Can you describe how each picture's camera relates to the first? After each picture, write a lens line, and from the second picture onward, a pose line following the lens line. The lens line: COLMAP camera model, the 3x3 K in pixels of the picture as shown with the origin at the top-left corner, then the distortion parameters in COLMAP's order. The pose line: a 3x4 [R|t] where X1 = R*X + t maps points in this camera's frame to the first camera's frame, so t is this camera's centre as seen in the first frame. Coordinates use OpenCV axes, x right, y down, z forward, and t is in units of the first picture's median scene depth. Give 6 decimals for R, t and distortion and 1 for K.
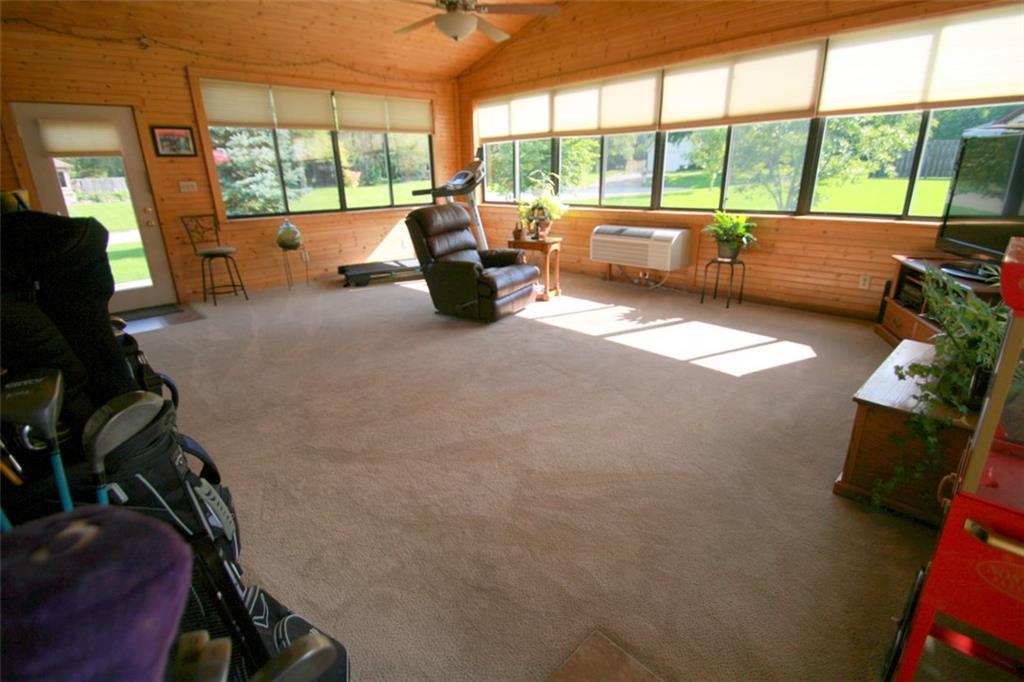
lens RADIAL K [[492.5, 0, 509.4], [0, 492.5, 345.7], [0, 0, 1]] dist [0.008112, -0.013826]
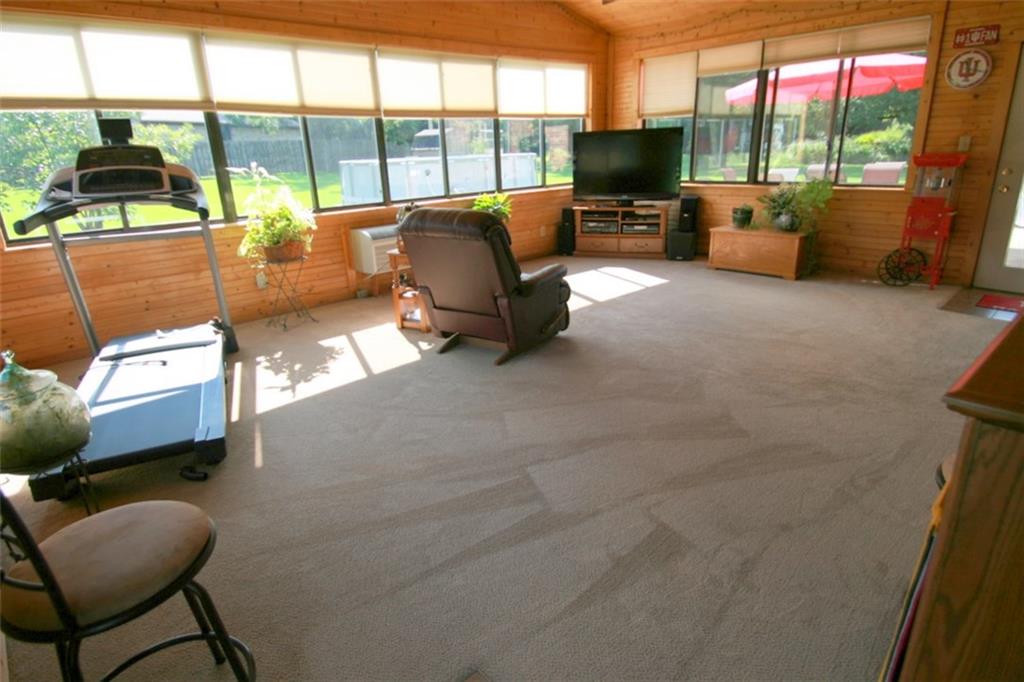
lens RADIAL K [[543.4, 0, 510.0], [0, 543.4, 337.6], [0, 0, 1]] dist [0.001529, -0.000329]
pose [[0.017151, -0.301365, 0.953355, -0.755851], [0.369938, 0.887742, 0.273969, -0.266268], [-0.928898, 0.347983, 0.126712, 0.802717]]
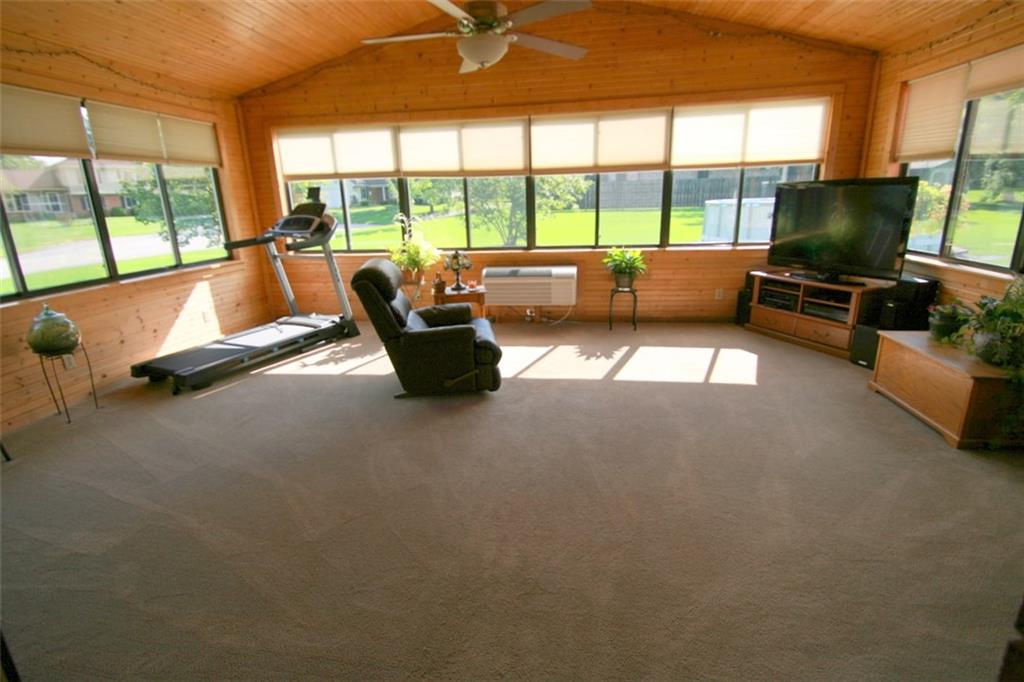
lens RADIAL K [[492.5, 0, 521.8], [0, 492.5, 339.2], [0, 0, 1]] dist [0.008112, -0.013826]
pose [[0.775665, -0.171026, 0.607531, -0.403683], [0.218952, 0.975723, -0.004871, -0.097287], [-0.591949, 0.136798, 0.794281, 0.232908]]
